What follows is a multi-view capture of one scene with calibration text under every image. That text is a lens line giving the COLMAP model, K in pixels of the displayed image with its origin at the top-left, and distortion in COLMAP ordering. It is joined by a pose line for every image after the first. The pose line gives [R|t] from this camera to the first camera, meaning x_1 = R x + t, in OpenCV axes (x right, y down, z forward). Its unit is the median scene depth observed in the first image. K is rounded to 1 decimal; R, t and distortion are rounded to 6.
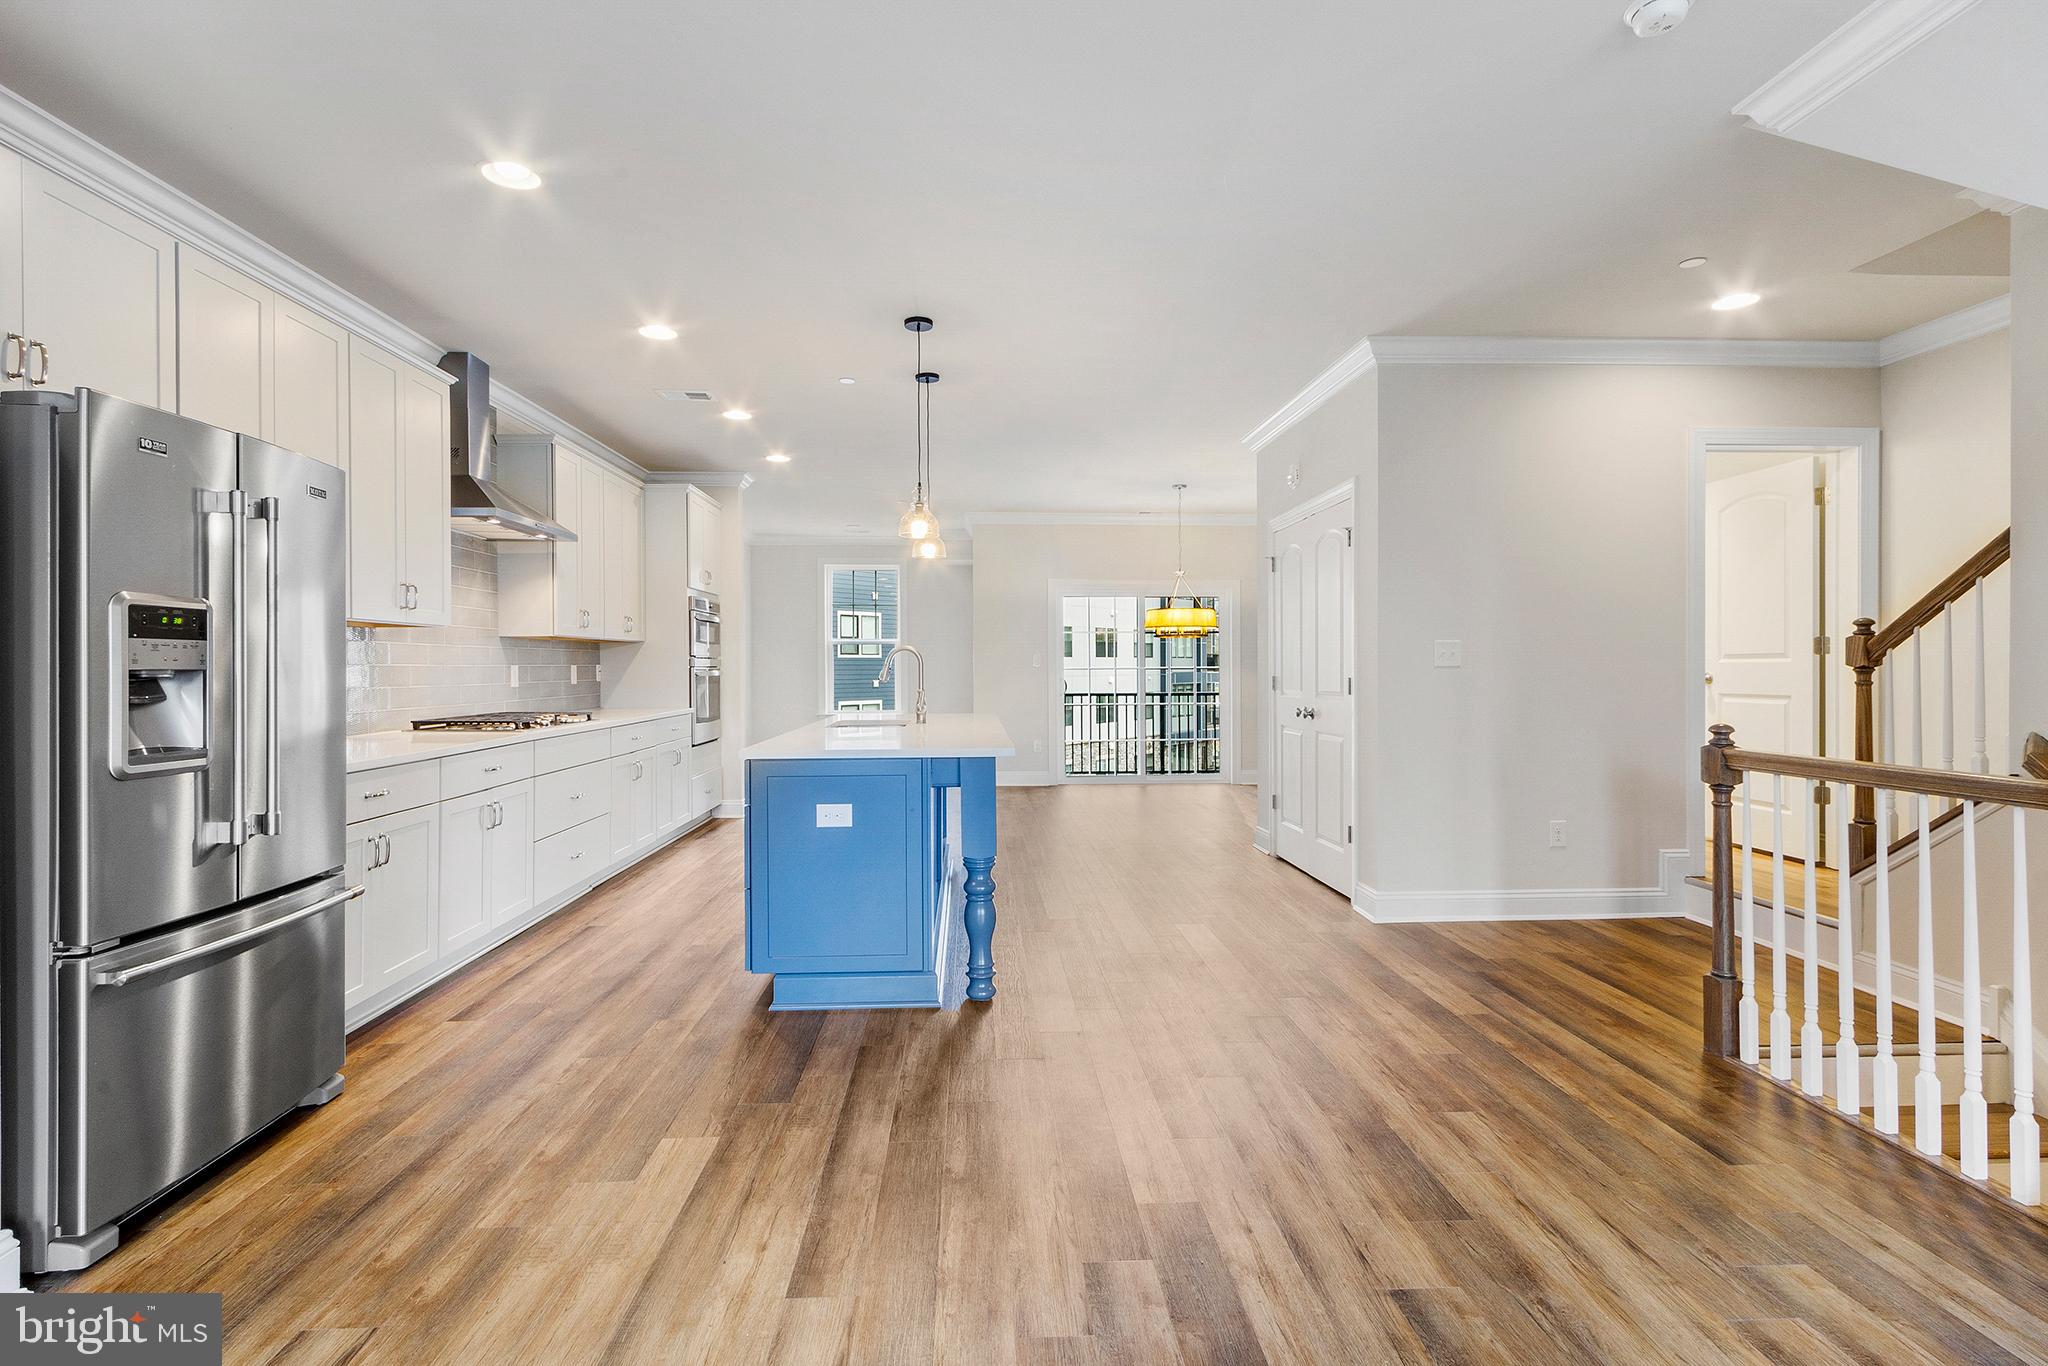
lens RADIAL K [[937.2, 0, 1016.0], [0, 937.2, 674.7], [0, 0, 1]] dist [-0.002713, 0.001455]
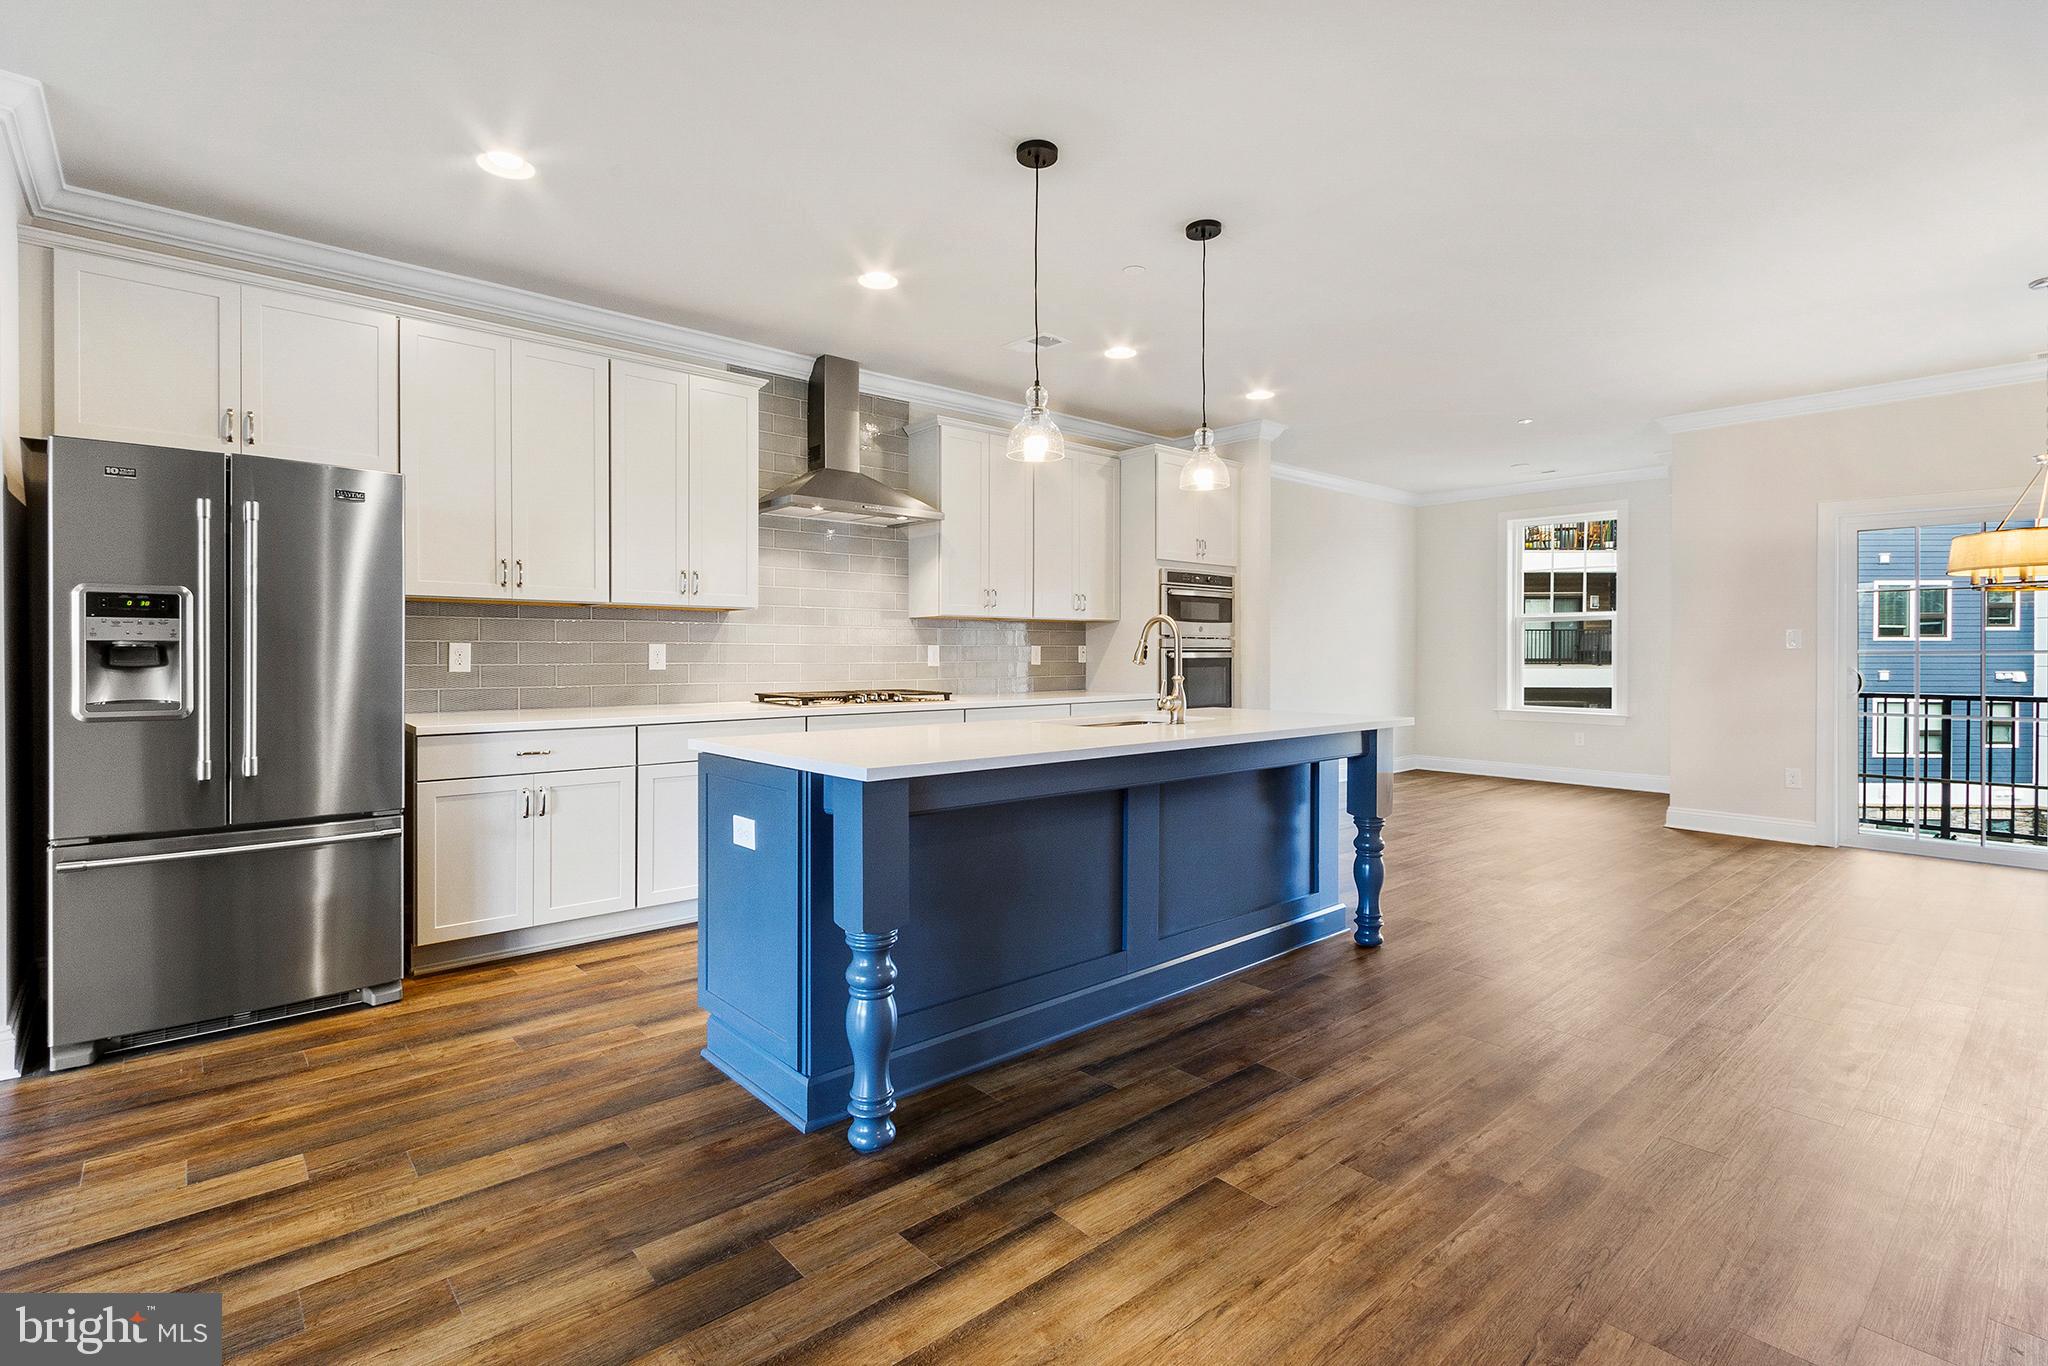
lens RADIAL K [[937.2, 0, 1051.0], [0, 937.2, 657.0], [0, 0, 1]] dist [-0.002713, 0.001455]
pose [[0.629407, 0.004834, -0.777061, 0.447664], [-0.008296, 0.999965, -0.000500, 0.003721], [0.777031, 0.006761, 0.629426, 0.562783]]
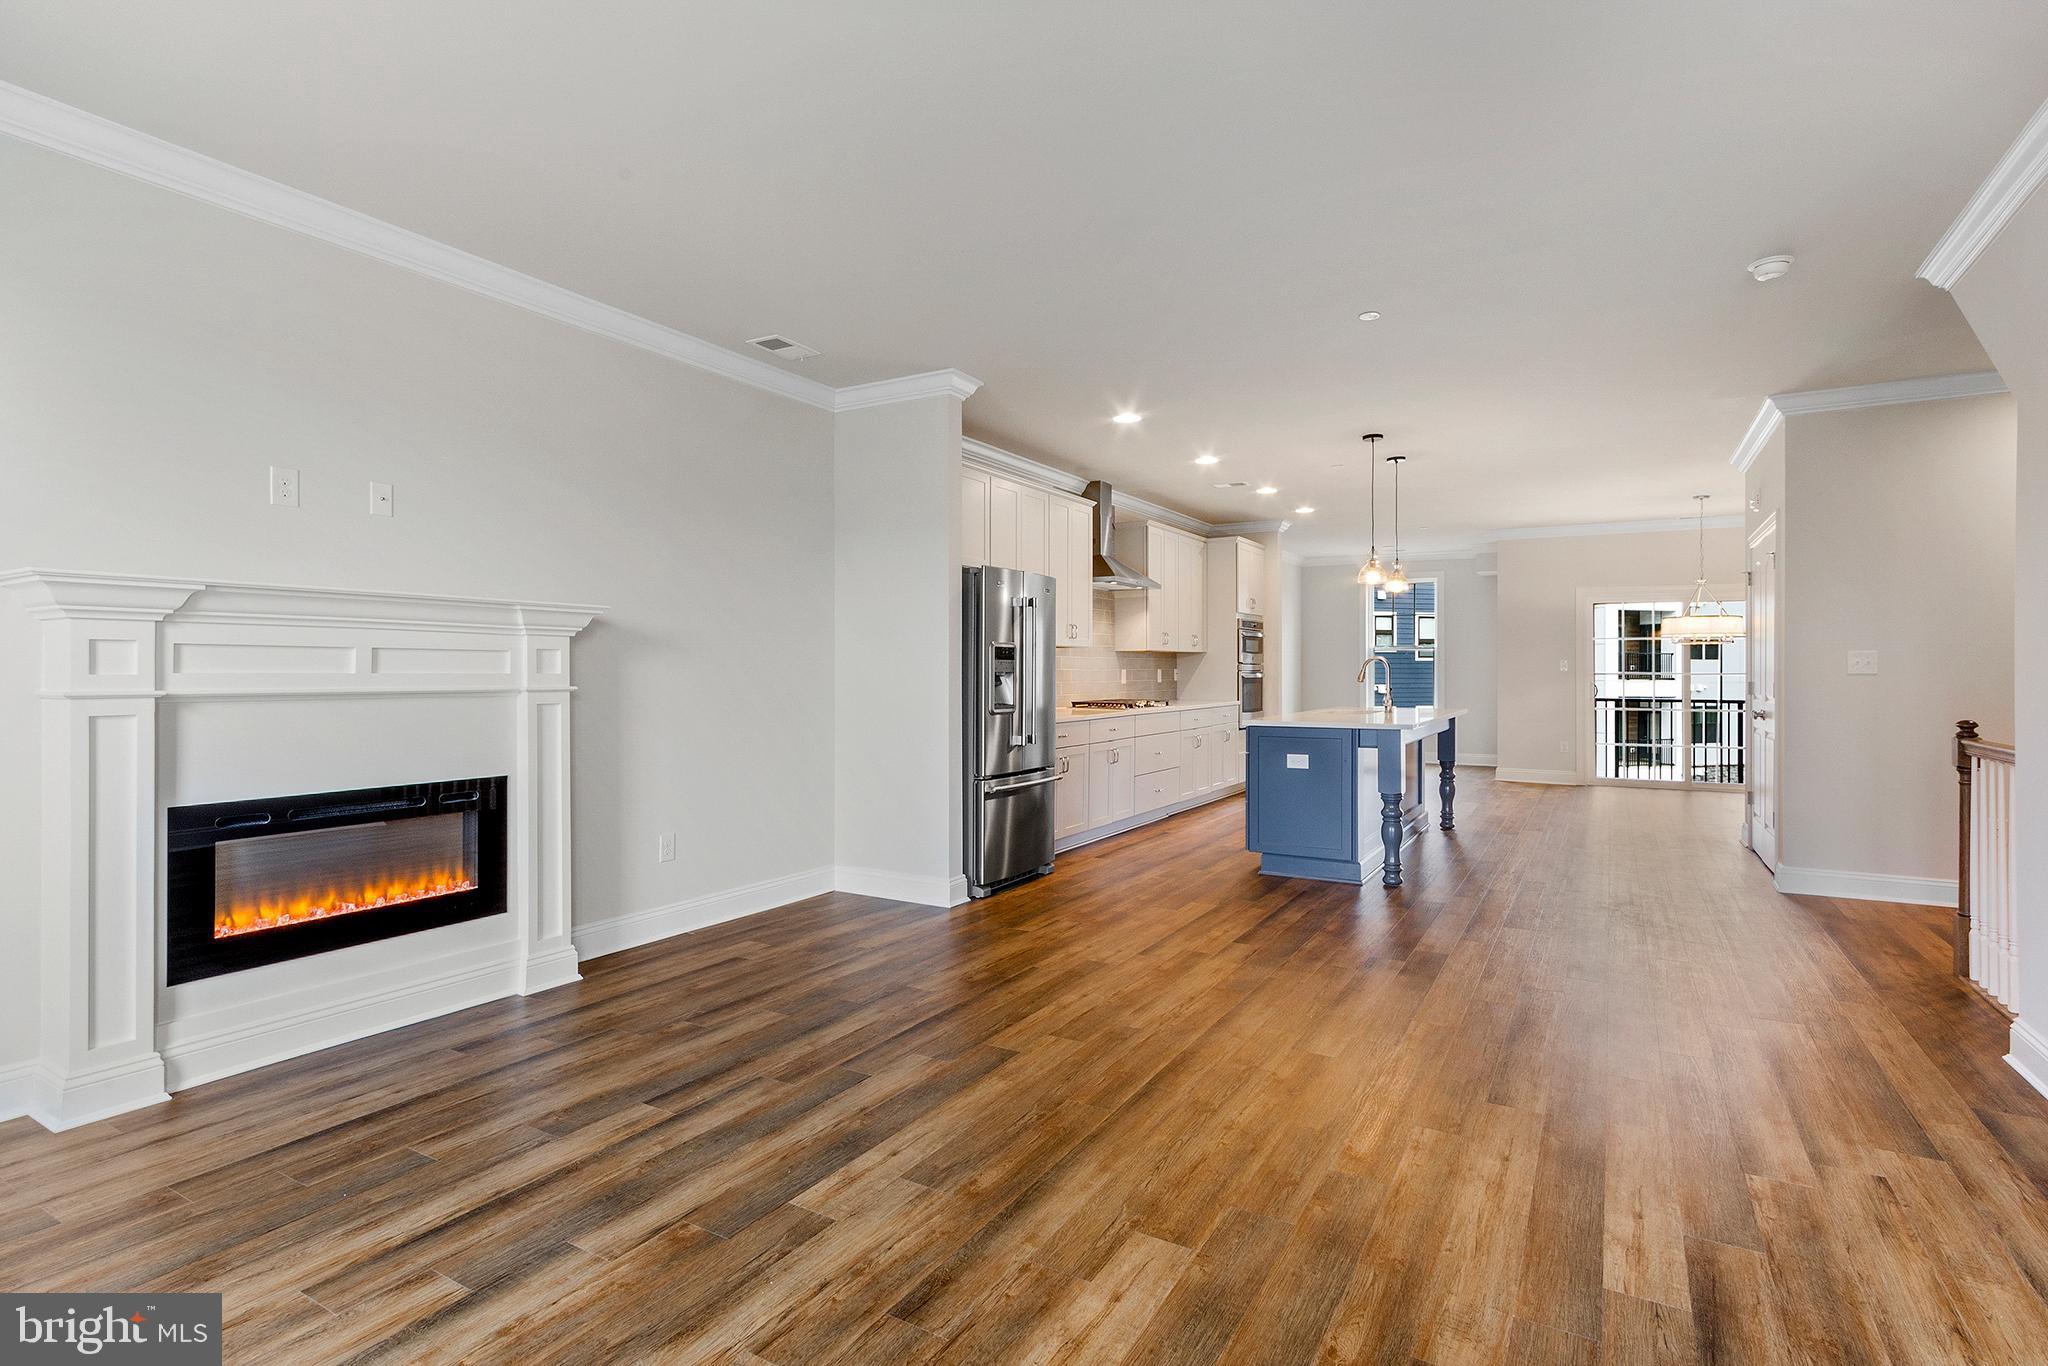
lens RADIAL K [[999.3, 0, 1022.3], [0, 999.3, 663.5], [0, 0, 1]] dist [0.002266, -0.000606]
pose [[0.833470, 0.000208, -0.552565, 0.305909], [-0.008420, 0.999889, -0.012324, 0.002556], [0.552501, 0.014924, 0.833379, -0.605212]]
